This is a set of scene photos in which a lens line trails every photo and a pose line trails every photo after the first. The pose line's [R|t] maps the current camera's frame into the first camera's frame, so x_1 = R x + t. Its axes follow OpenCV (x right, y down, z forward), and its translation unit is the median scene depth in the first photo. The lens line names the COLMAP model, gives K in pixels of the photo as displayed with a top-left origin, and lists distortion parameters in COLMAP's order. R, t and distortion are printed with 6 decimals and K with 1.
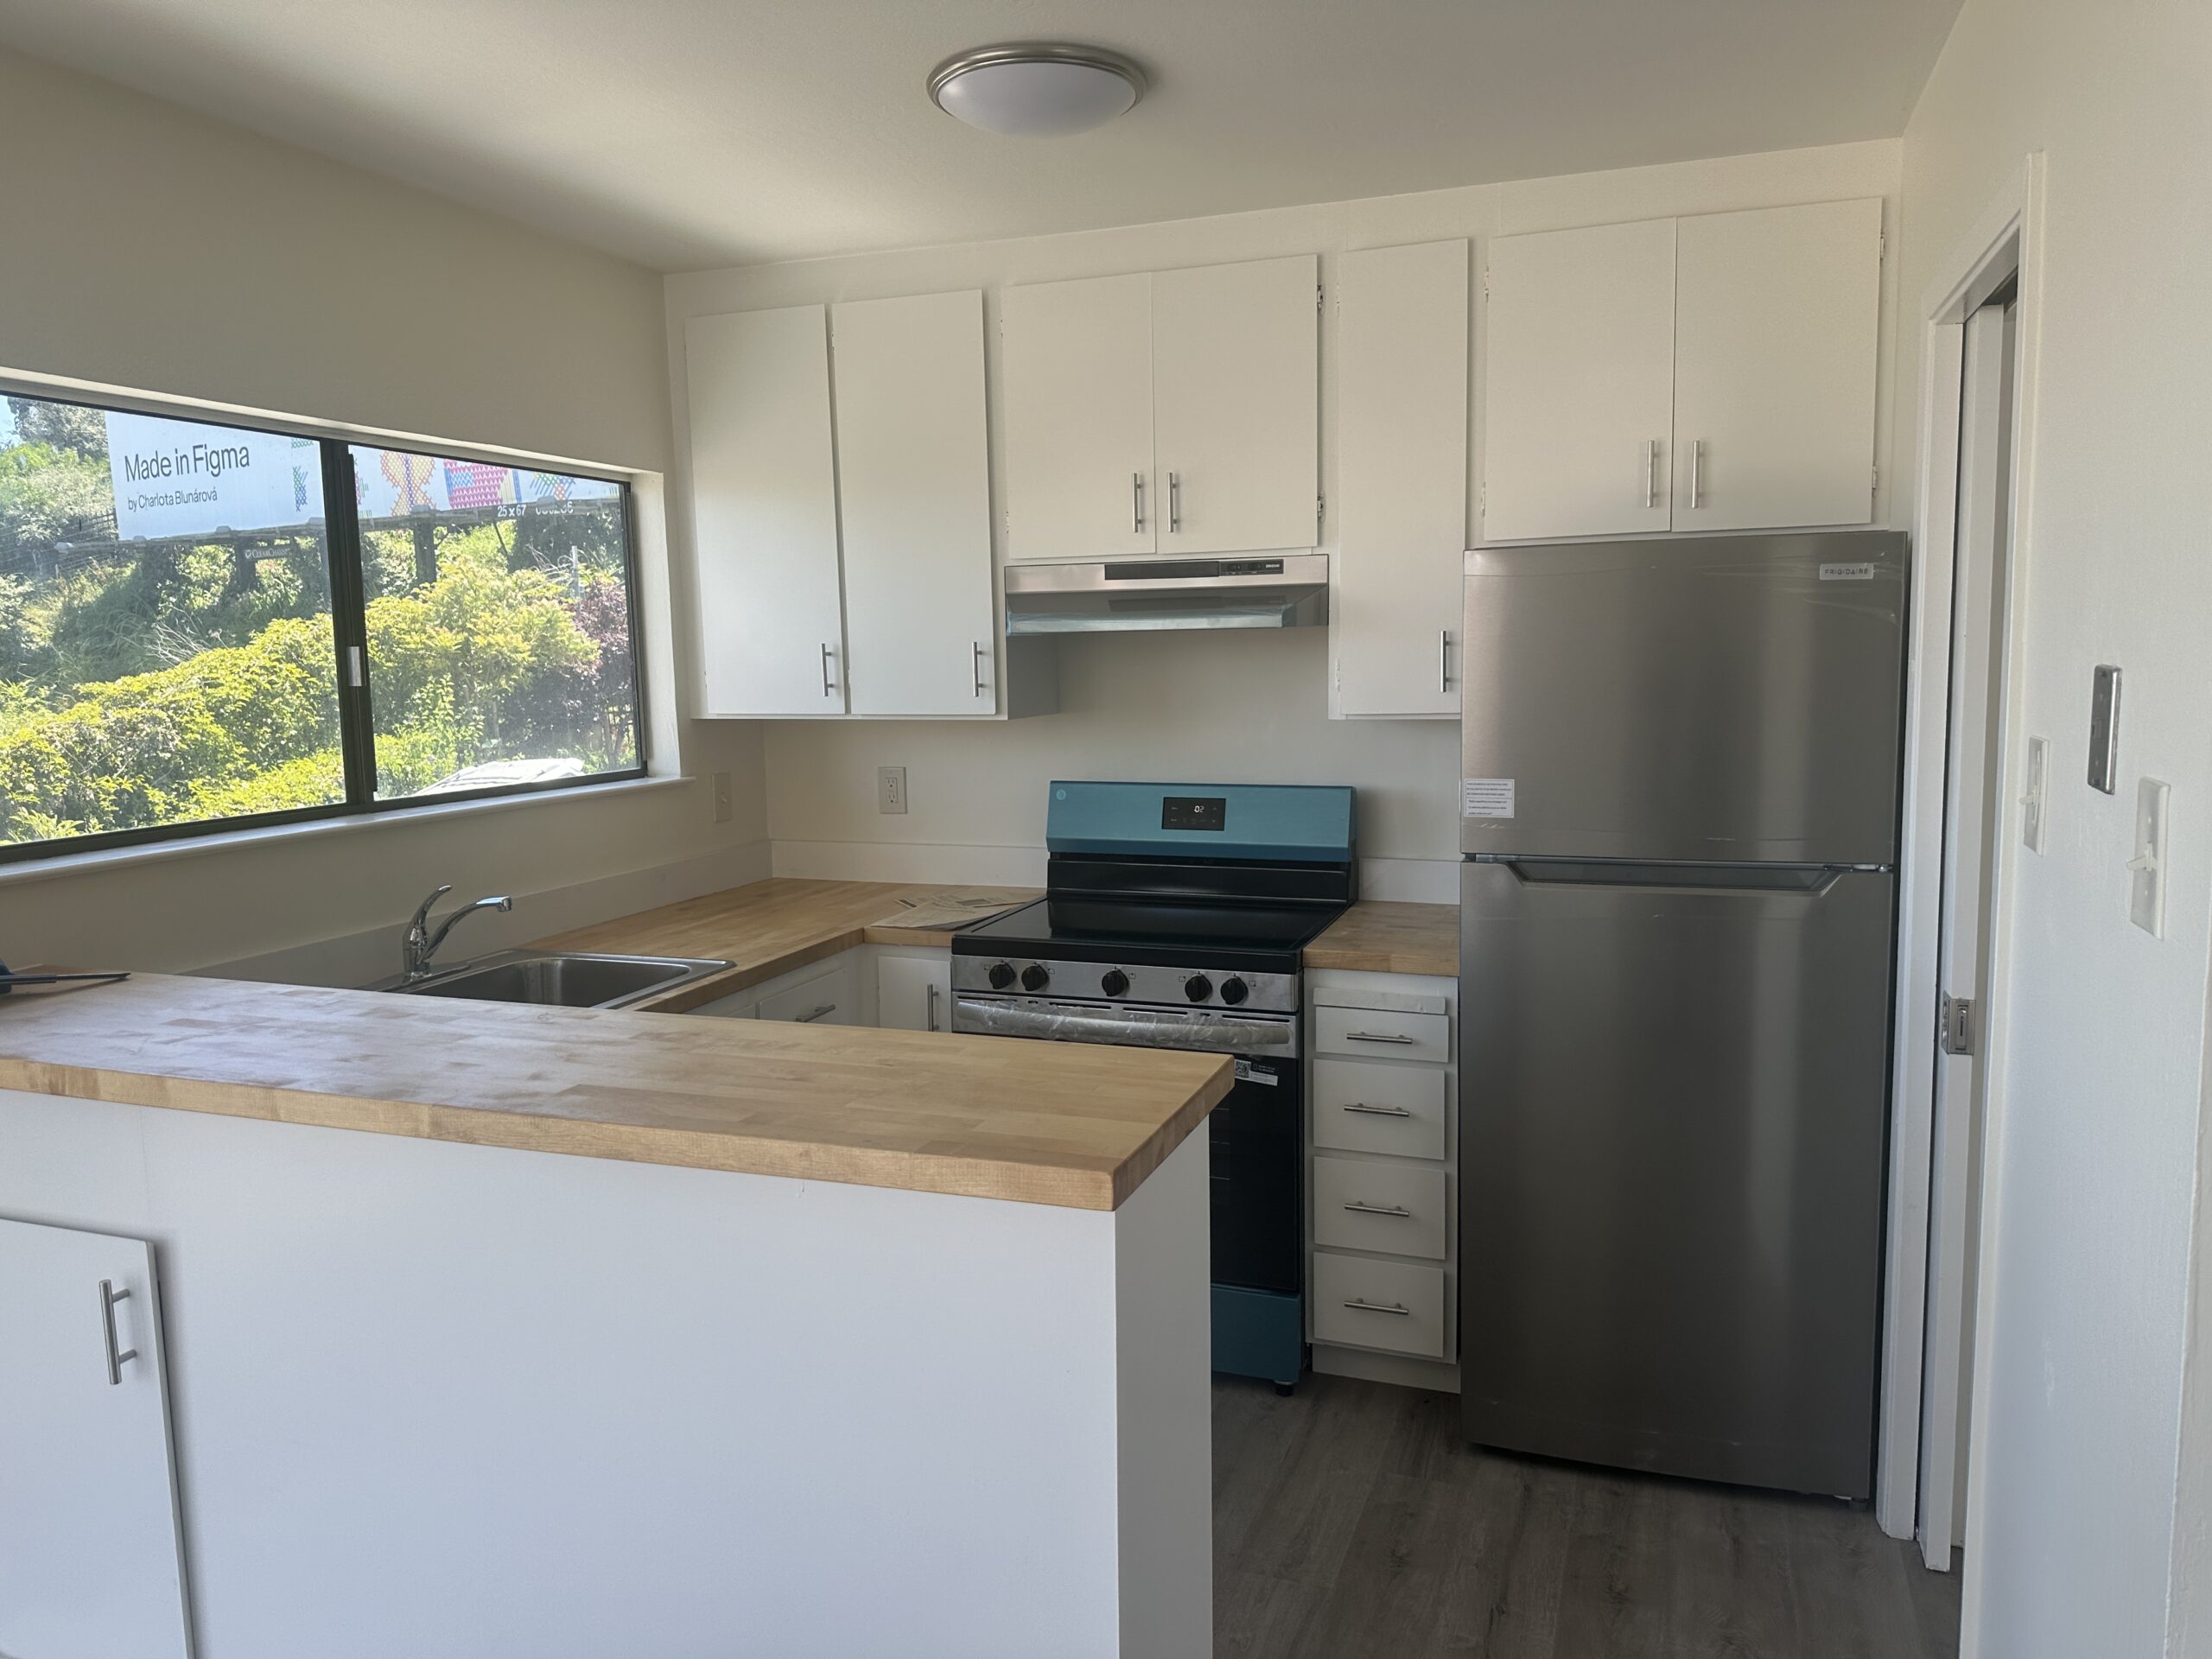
lens RADIAL K [[1548.1, 0, 1106.0], [0, 1548.1, 829.5], [0, 0, 1]] dist [0.099358, -0.155383]
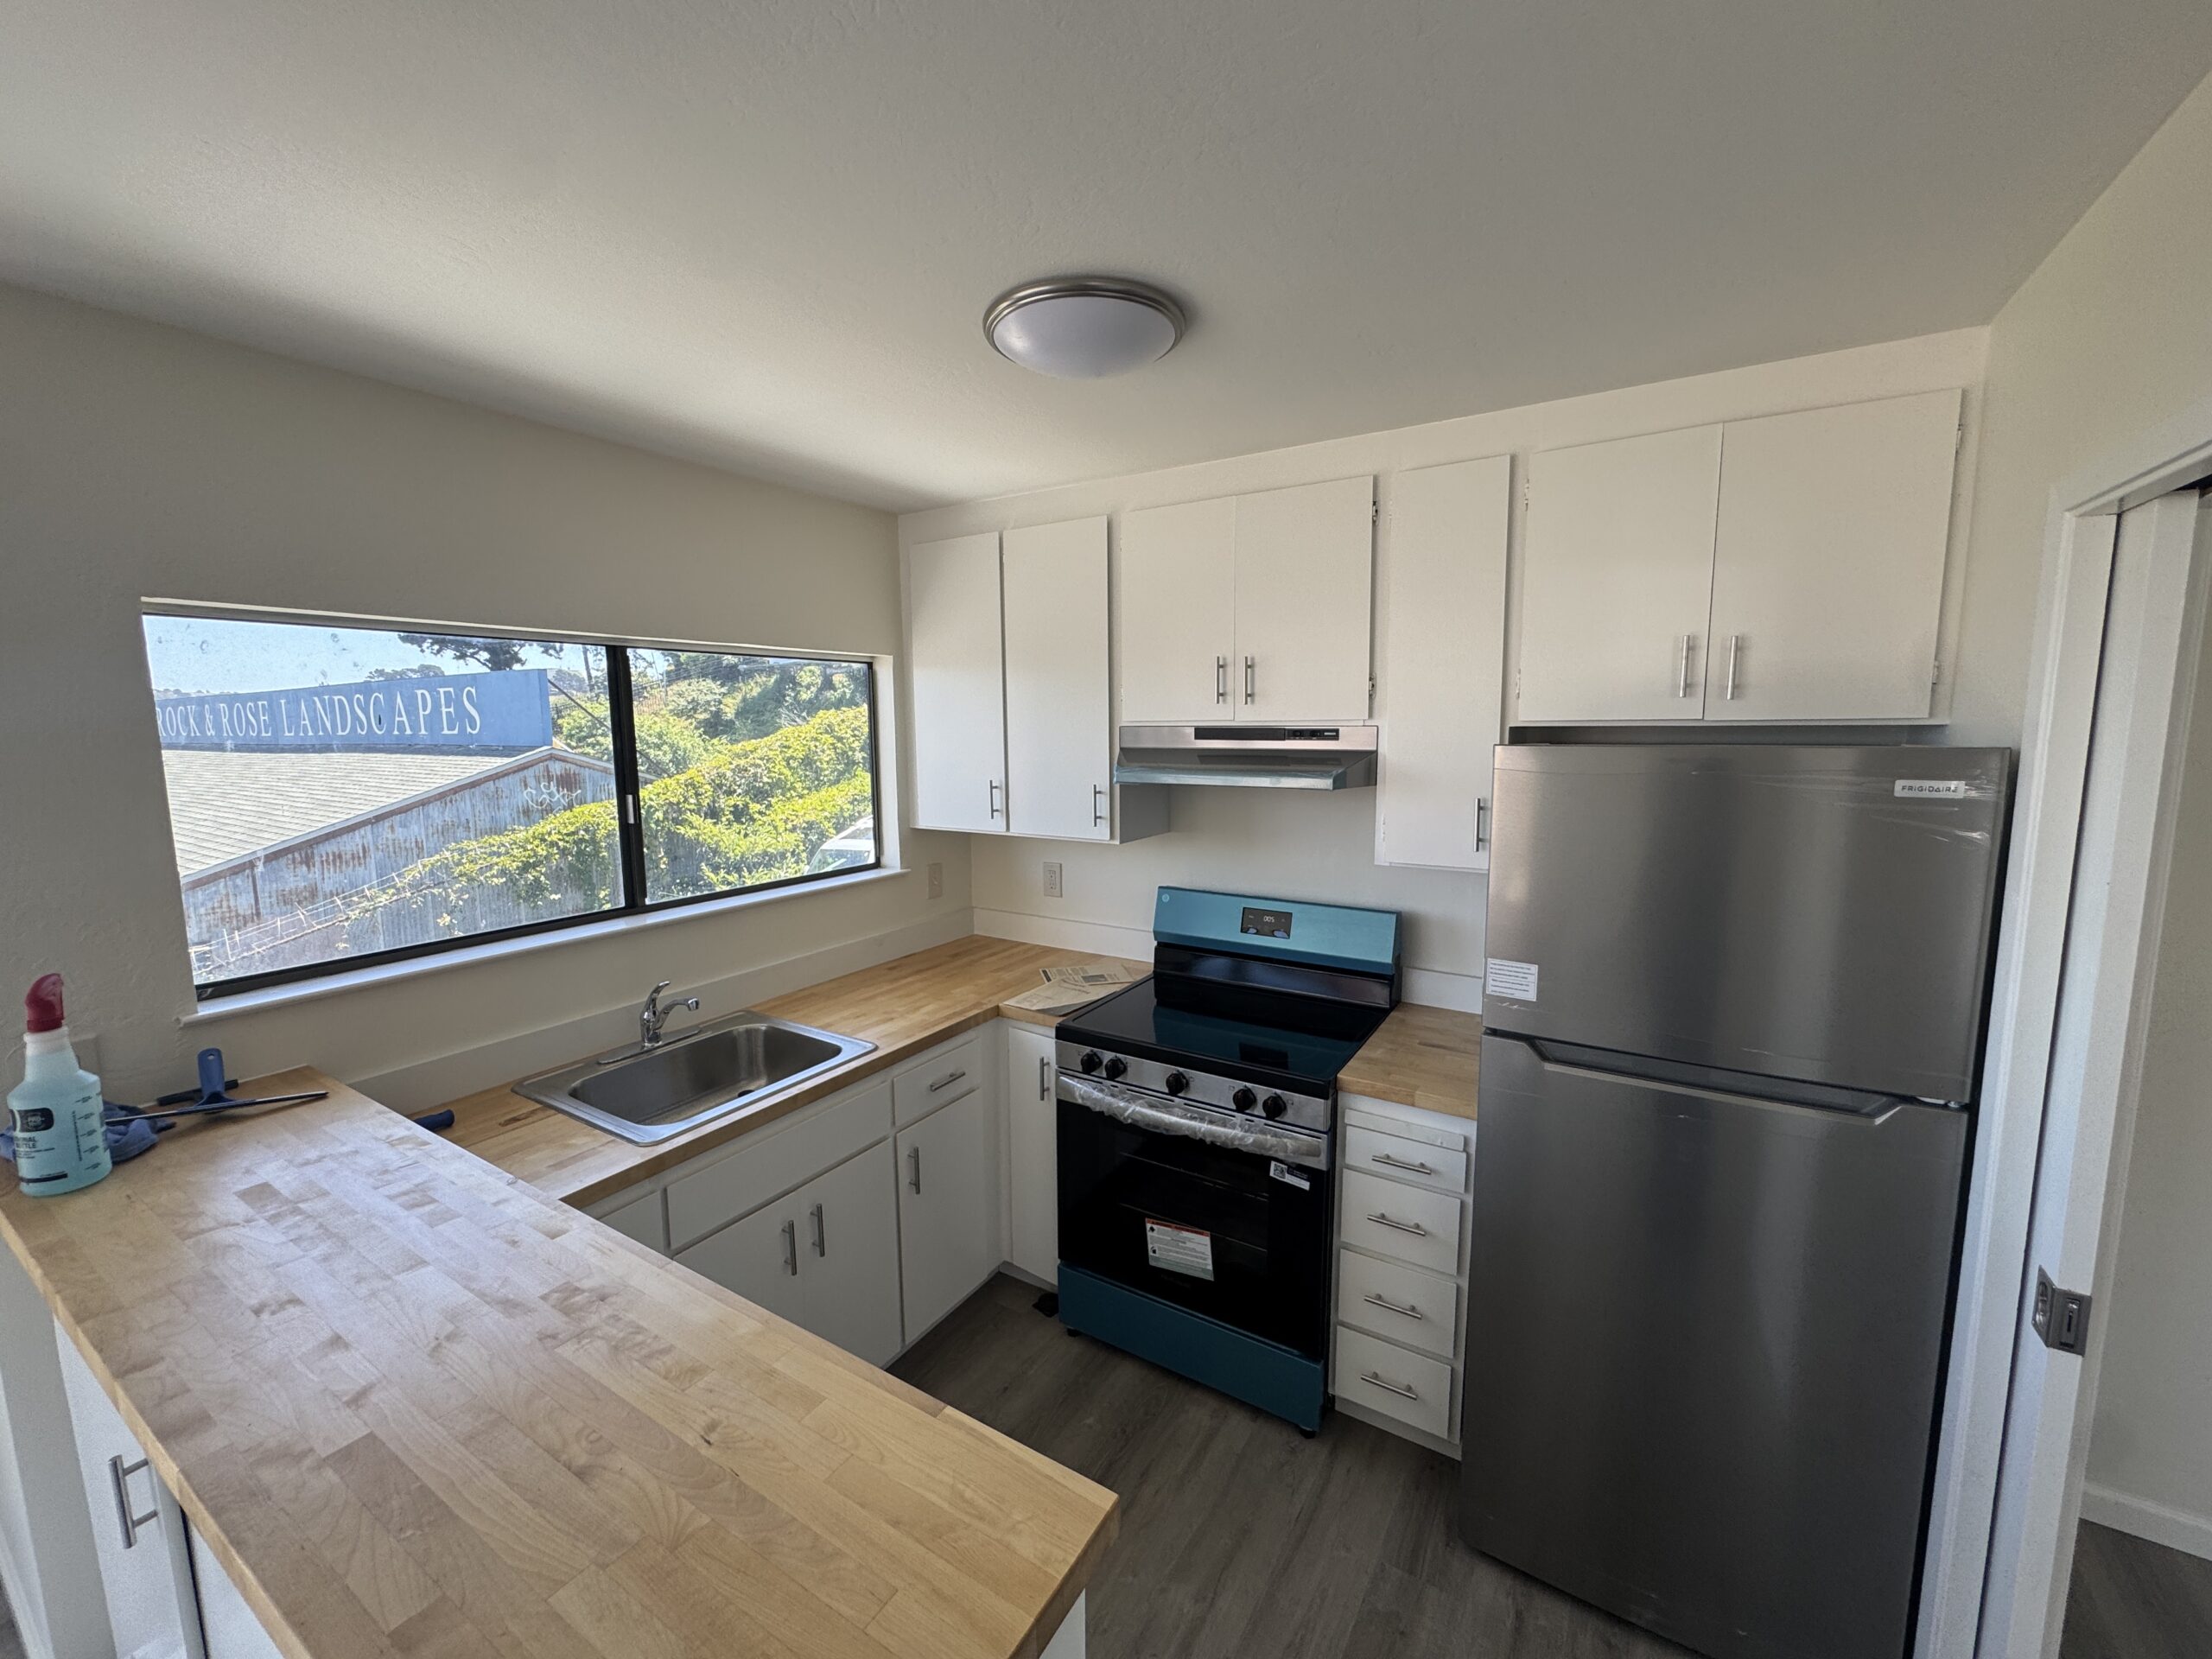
lens RADIAL K [[883.1, 0, 1097.5], [0, 883.1, 827.5], [0, 0, 1]] dist [-0.009949, 0.000507]
pose [[0.976613, 0.035084, -0.212124, 0.081857], [-0.033671, 0.999380, 0.010272, -0.102153], [0.212353, -0.002890, 0.977189, 0.308122]]
